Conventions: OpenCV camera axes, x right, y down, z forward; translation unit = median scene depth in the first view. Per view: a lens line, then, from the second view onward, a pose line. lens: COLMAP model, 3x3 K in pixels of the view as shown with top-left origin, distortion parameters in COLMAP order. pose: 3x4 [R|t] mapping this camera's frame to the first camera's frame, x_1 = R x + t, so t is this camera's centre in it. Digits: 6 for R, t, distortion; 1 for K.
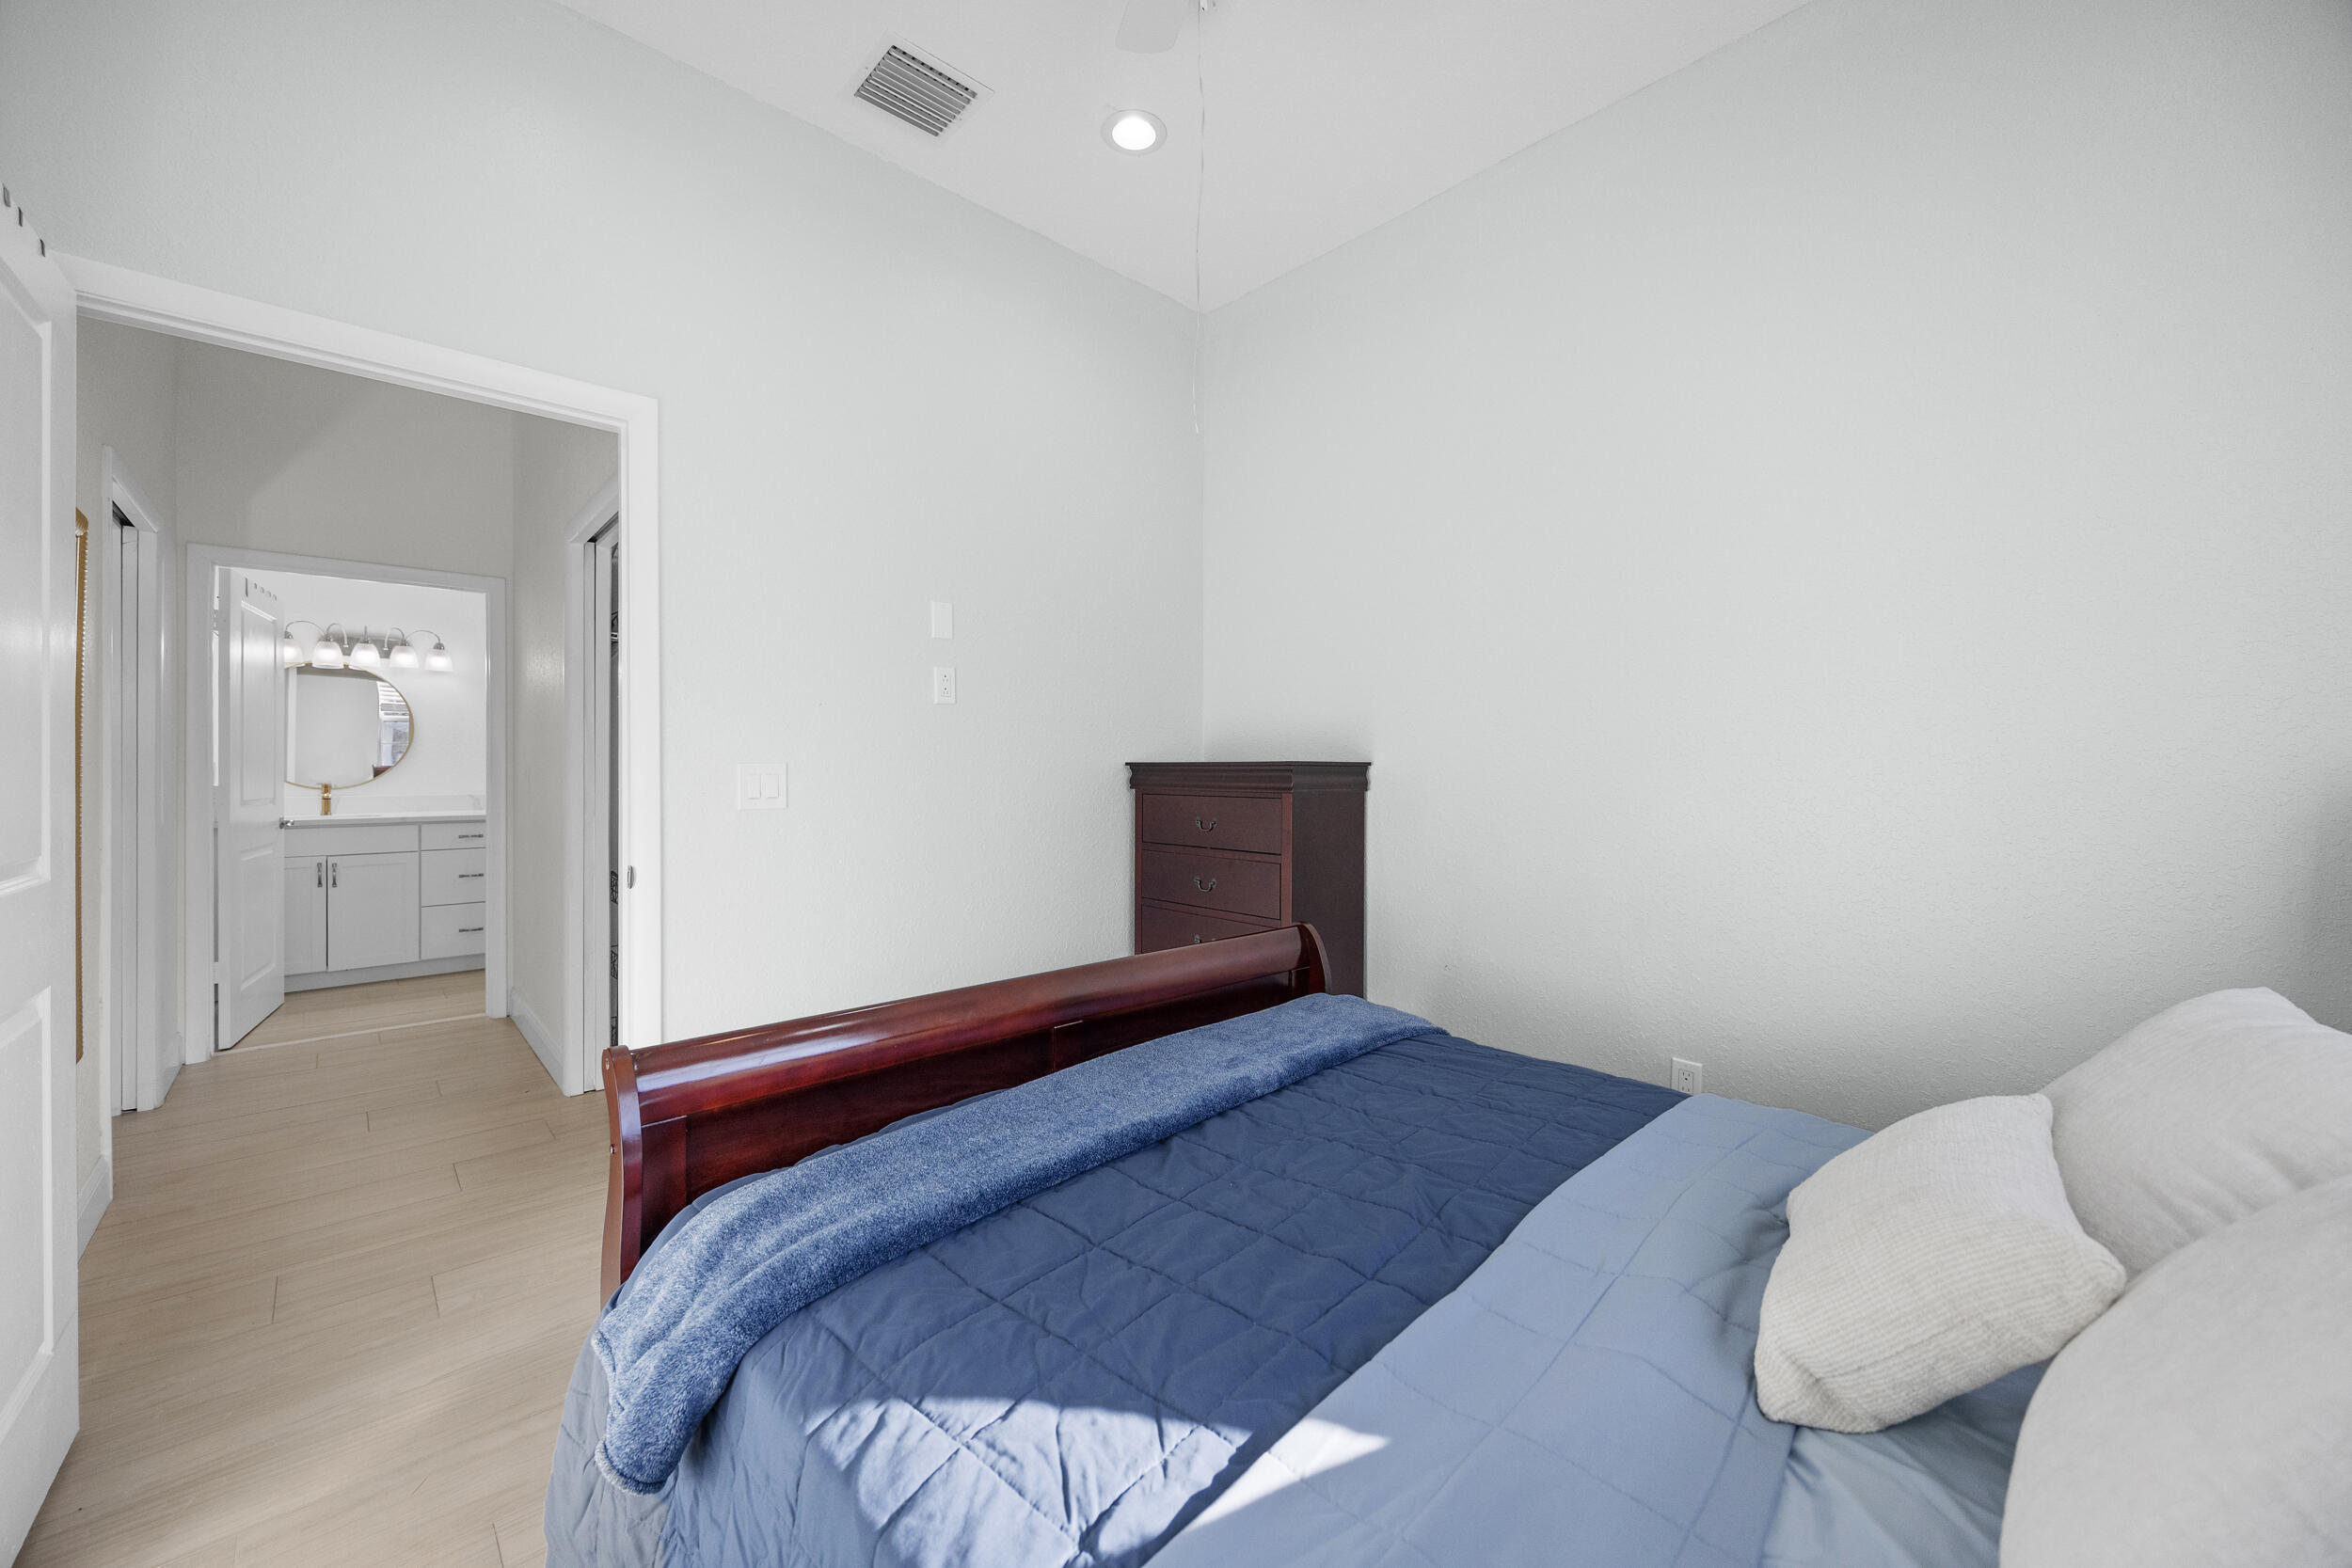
lens RADIAL K [[899.3, 0, 1186.1], [0, 899.3, 770.2], [0, 0, 1]] dist [-0.002178, 0.000123]
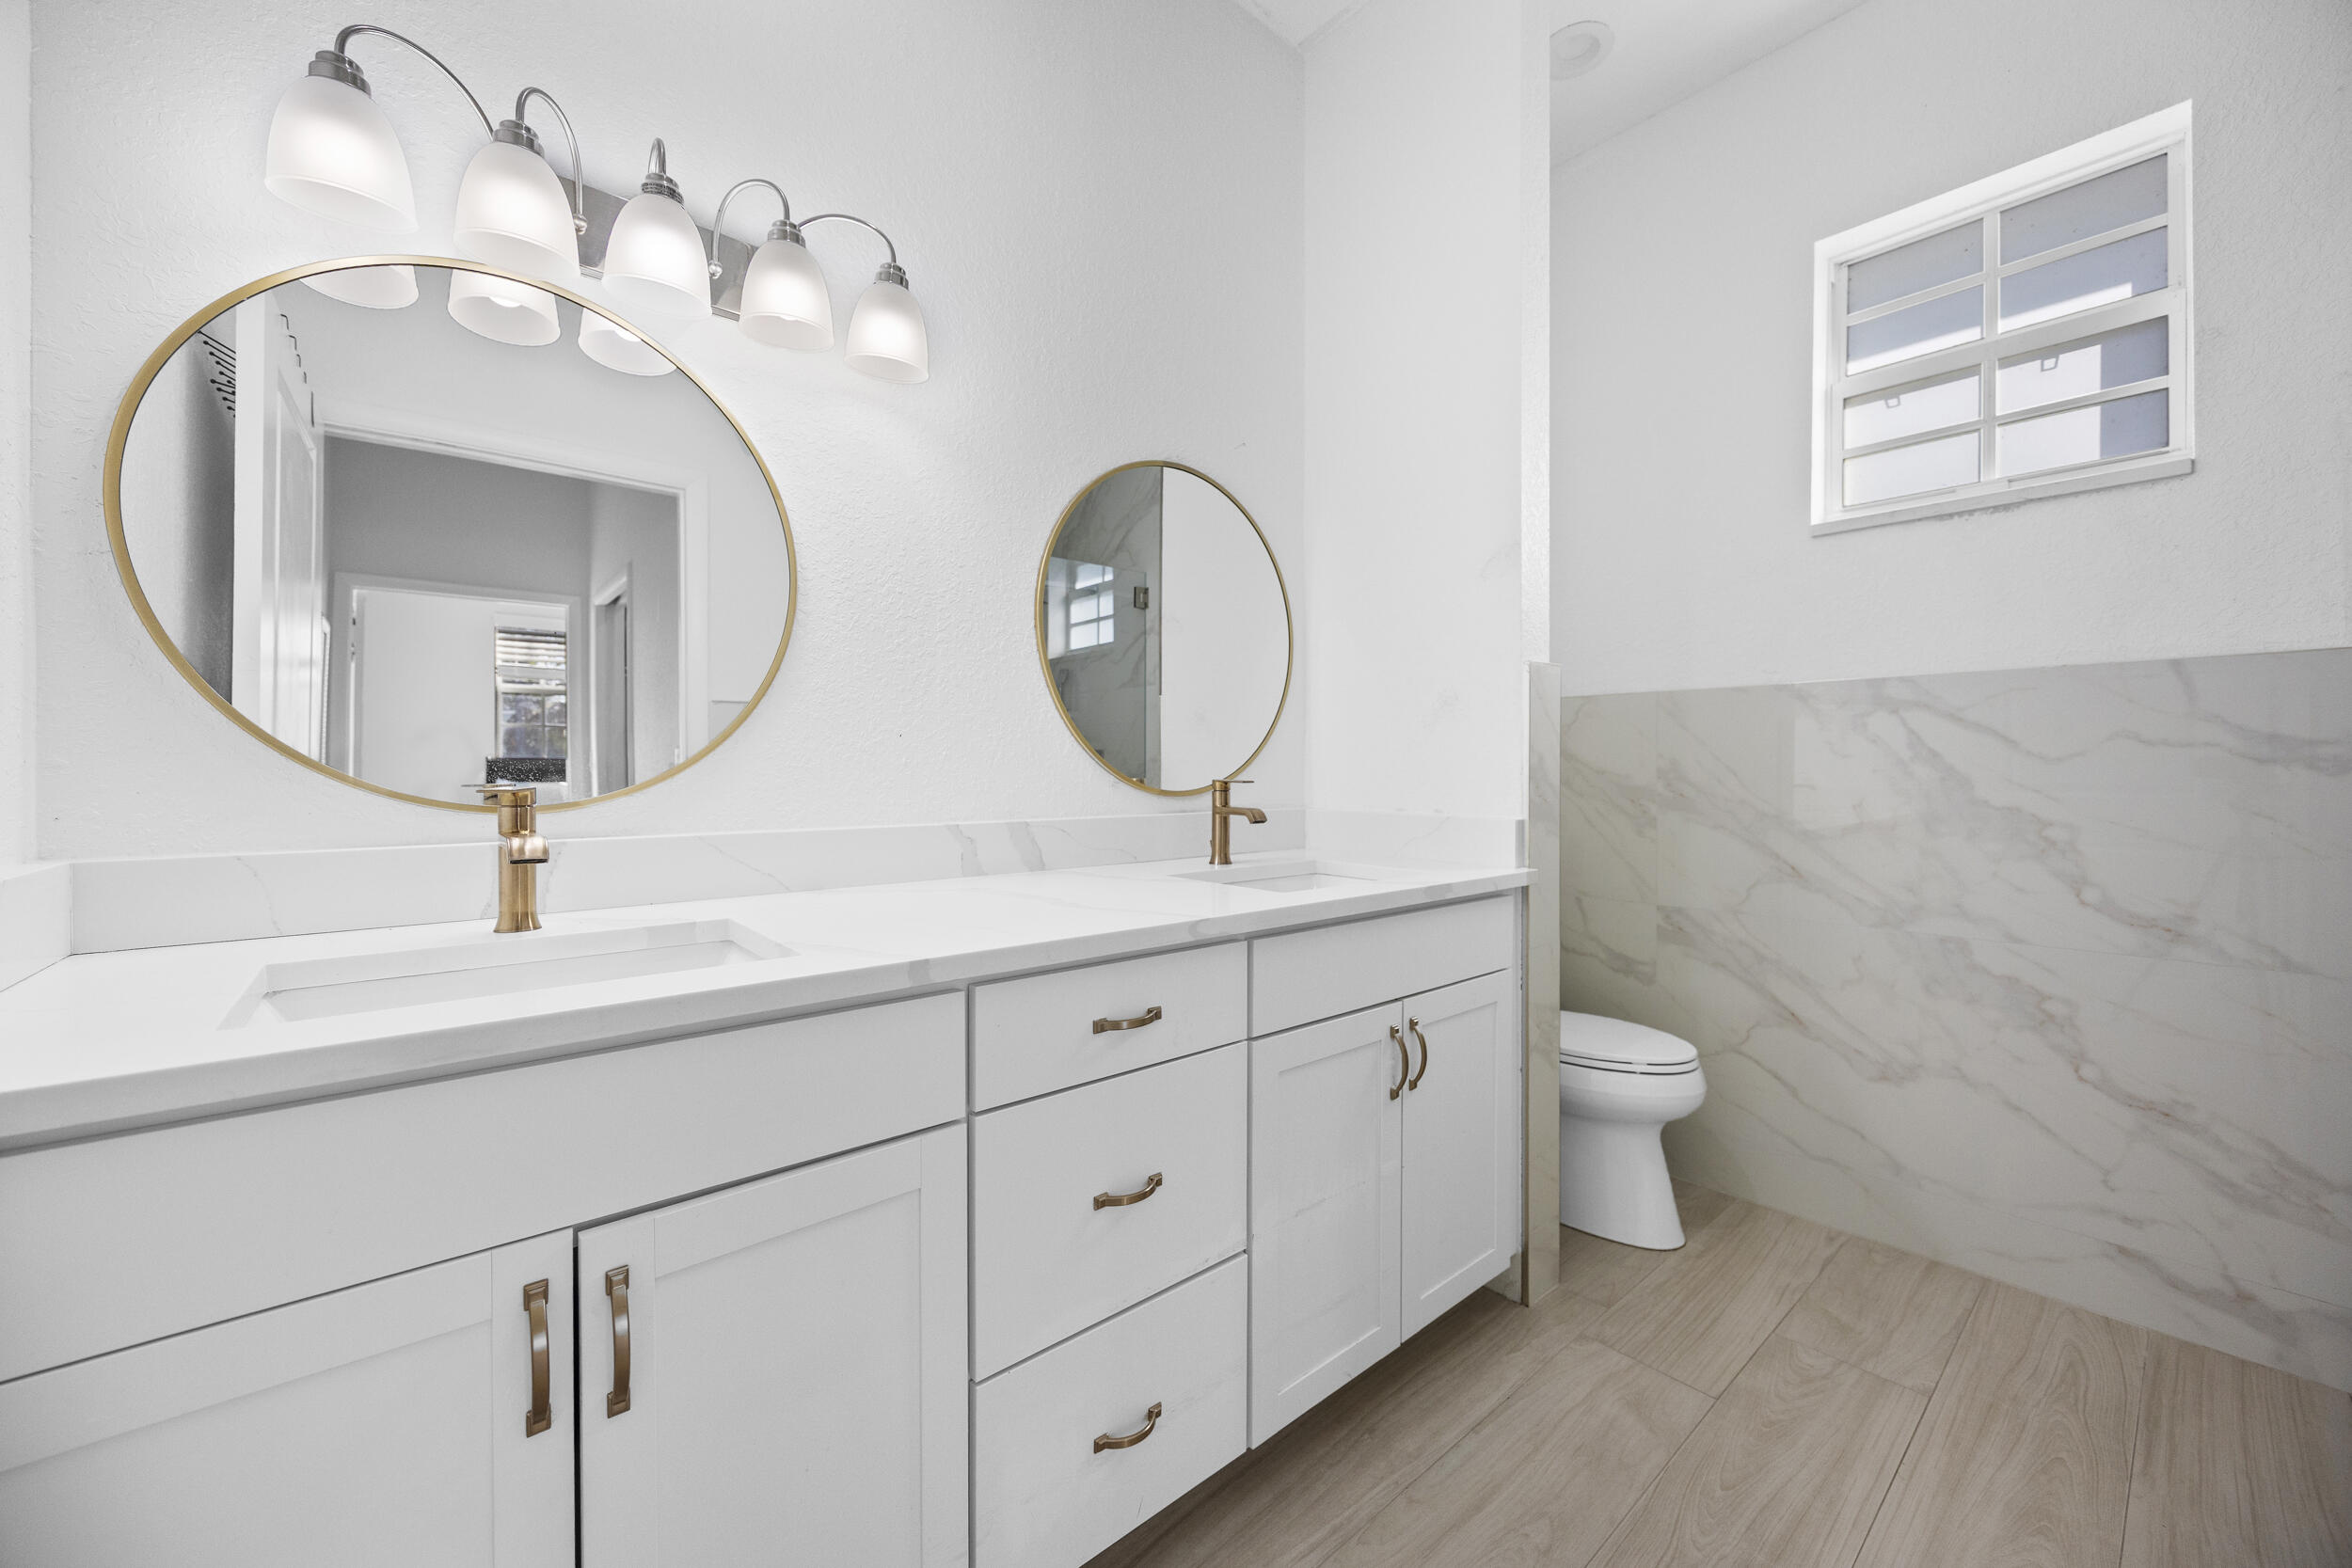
lens RADIAL K [[899.3, 0, 1186.1], [0, 899.3, 770.2], [0, 0, 1]] dist [-0.002178, 0.000123]
pose [[0.999736, 0.001079, -0.022931, -0.837397], [-0.001100, 0.999999, -0.000883, 0.011528], [0.022930, 0.000908, 0.999737, 0.833713]]
